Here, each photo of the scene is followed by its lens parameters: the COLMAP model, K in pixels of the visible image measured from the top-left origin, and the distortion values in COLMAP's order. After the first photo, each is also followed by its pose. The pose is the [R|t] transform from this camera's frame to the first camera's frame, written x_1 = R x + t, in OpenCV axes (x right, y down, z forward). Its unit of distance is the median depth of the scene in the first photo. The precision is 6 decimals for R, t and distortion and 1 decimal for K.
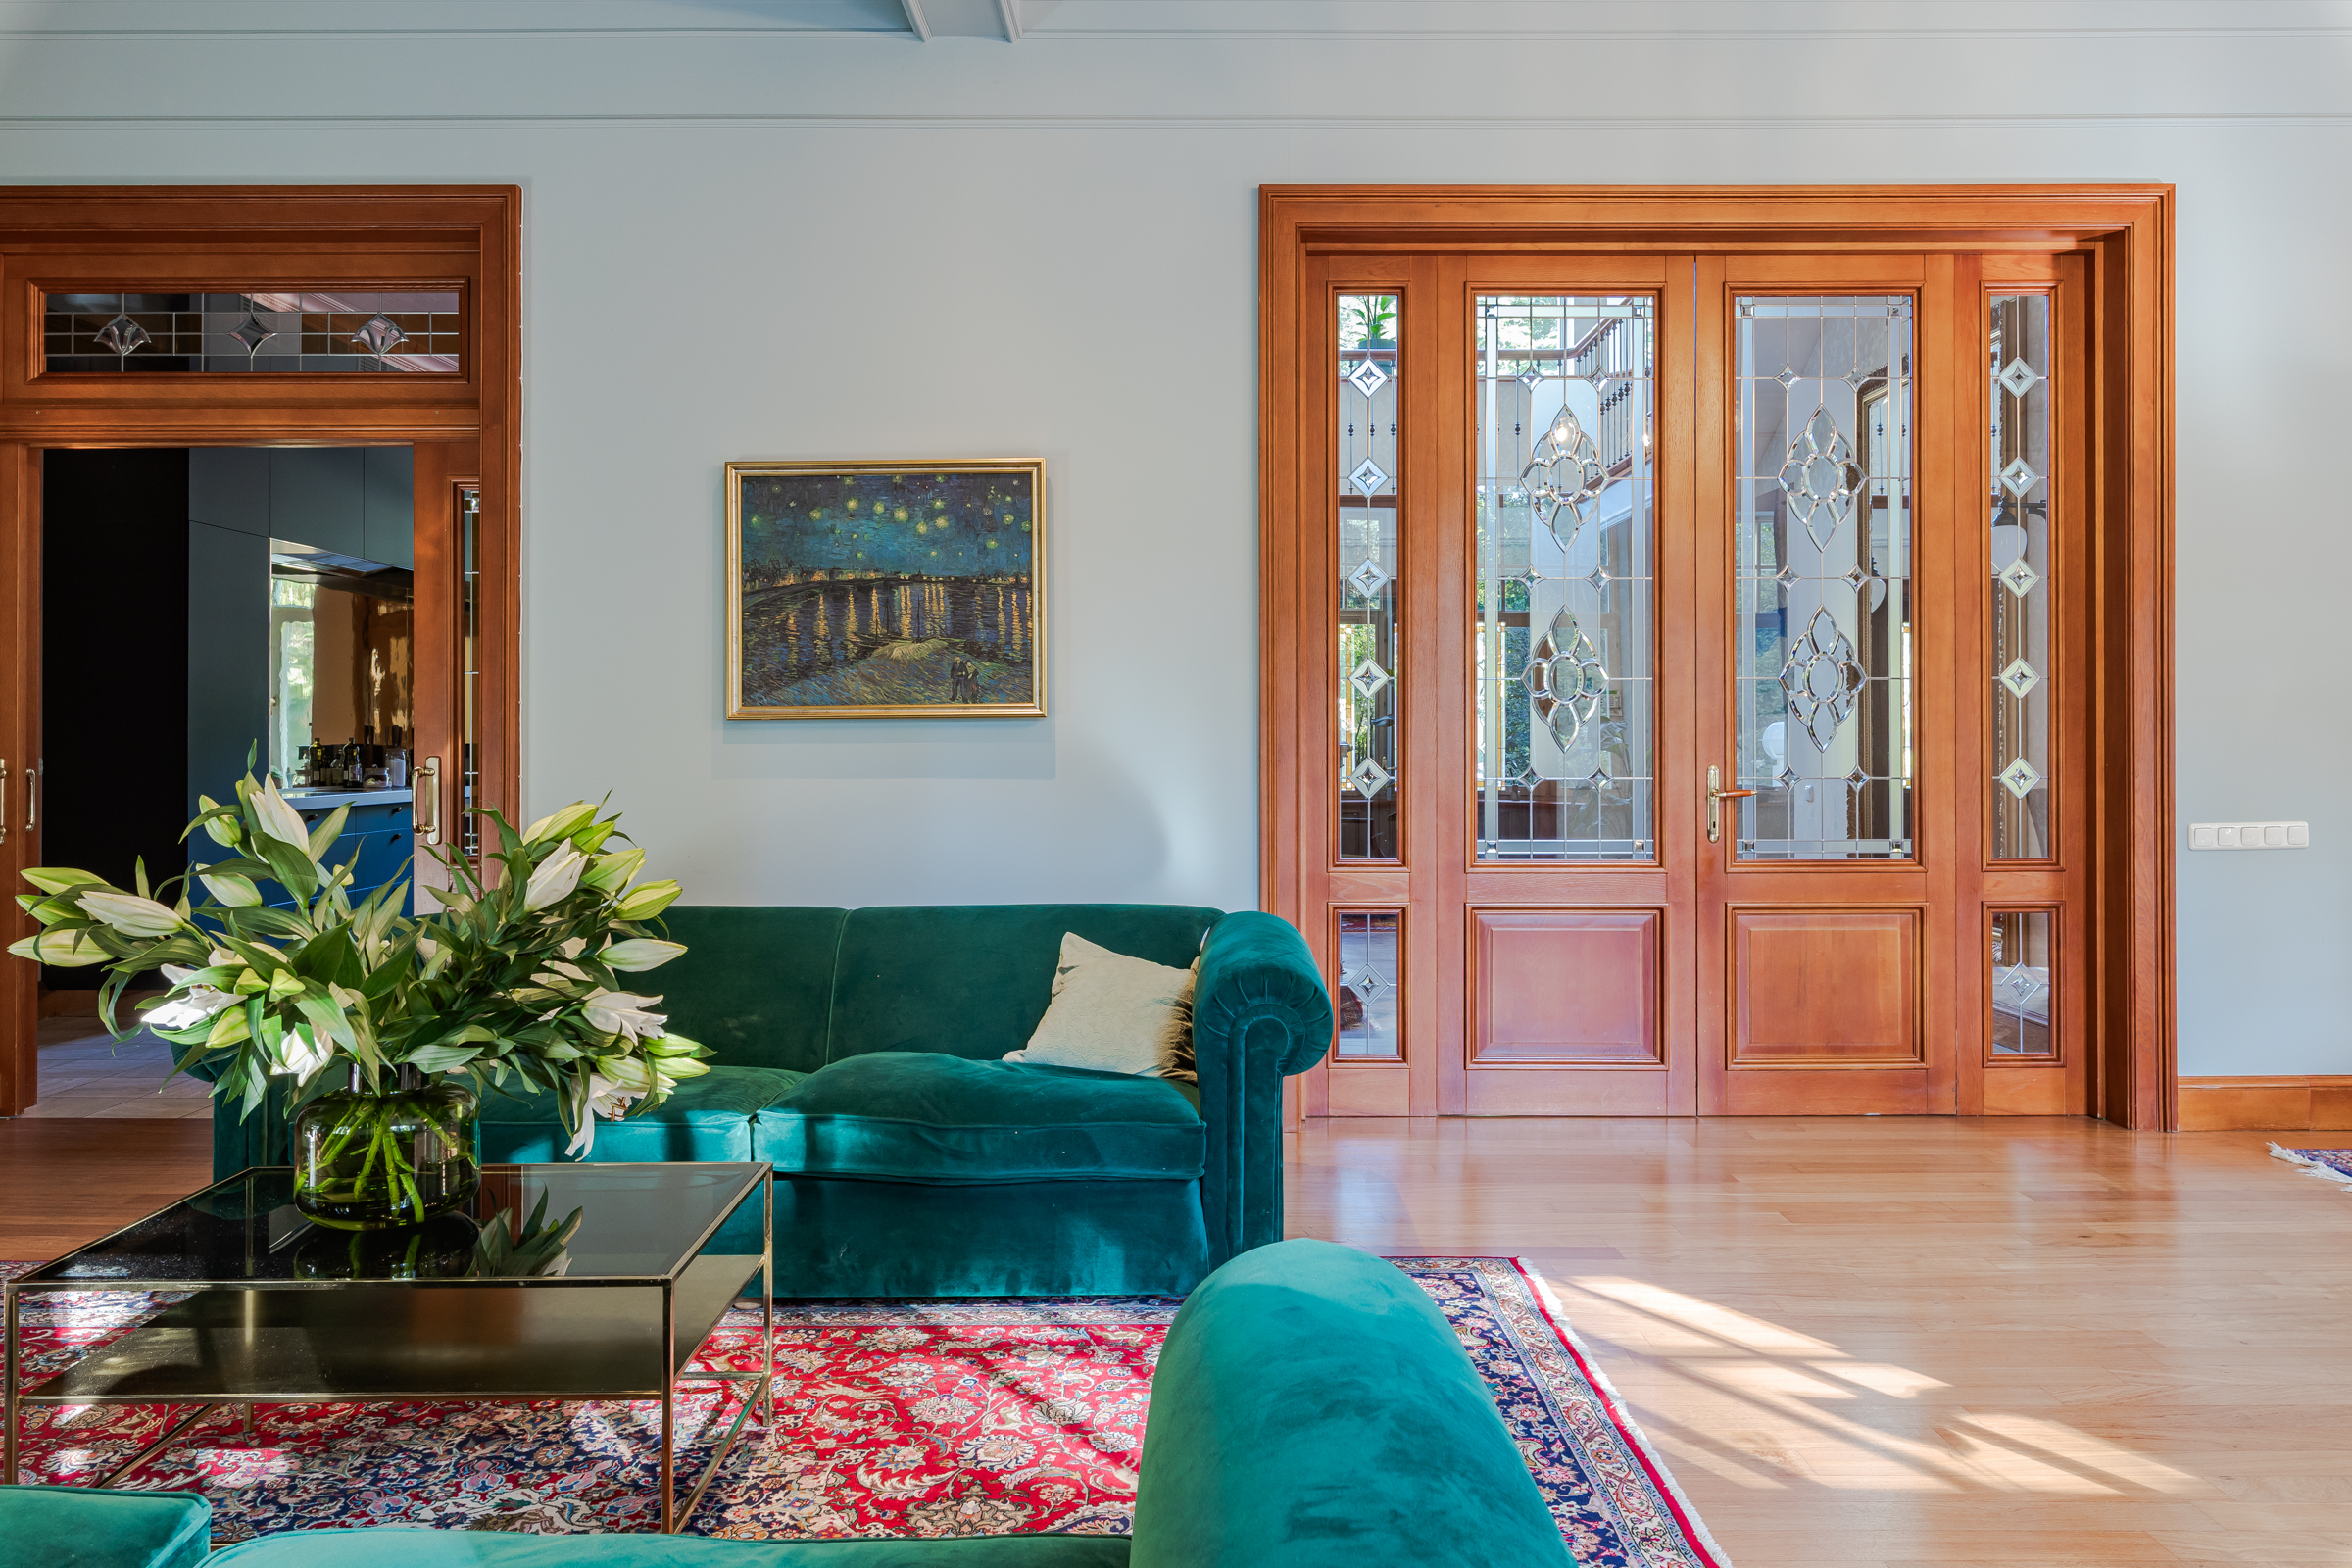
lens RADIAL K [[1623.8, 0, 1176.6], [0, 1623.8, 737.2], [0, 0, 1]] dist [0.000319, -0.004112]
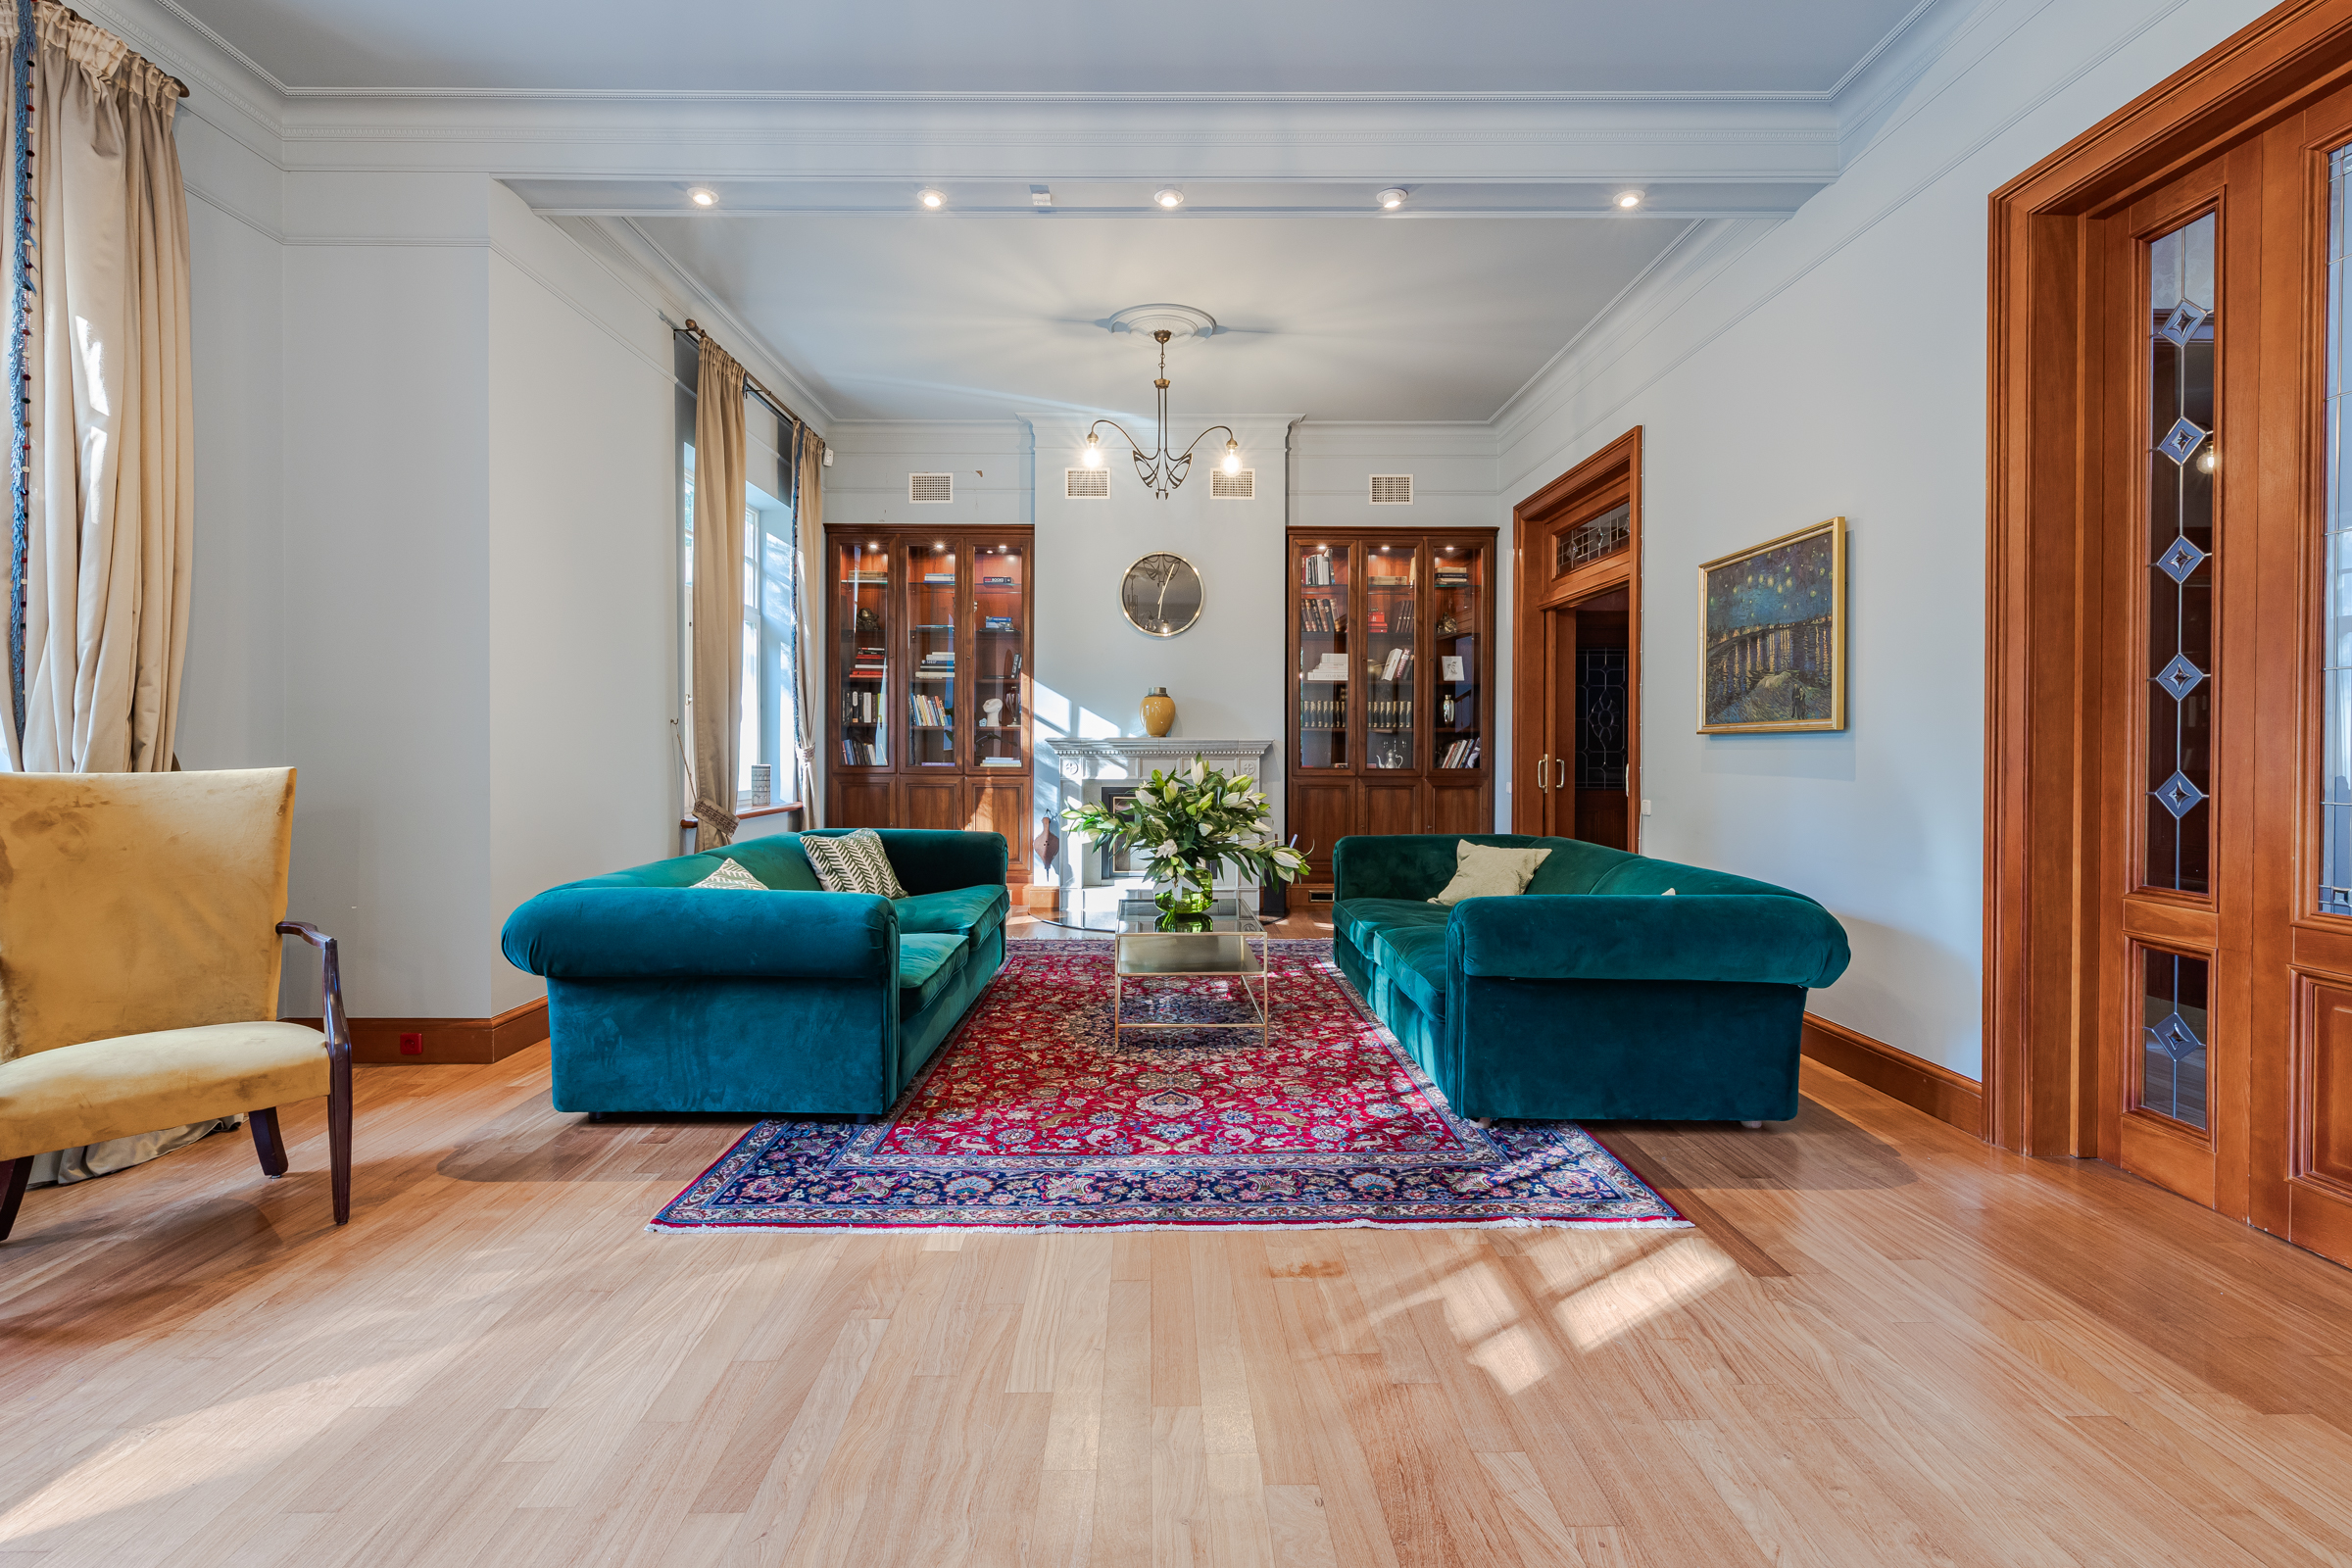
lens RADIAL K [[1021.4, 0, 1161.0], [0, 1021.4, 750.4], [0, 0, 1]] dist [0.003146, -0.001246]
pose [[0.008473, 0.006795, -0.999941, 0.679592], [-0.002113, 0.999975, 0.006777, -0.000762], [0.999962, 0.002055, 0.008487, 0.485052]]
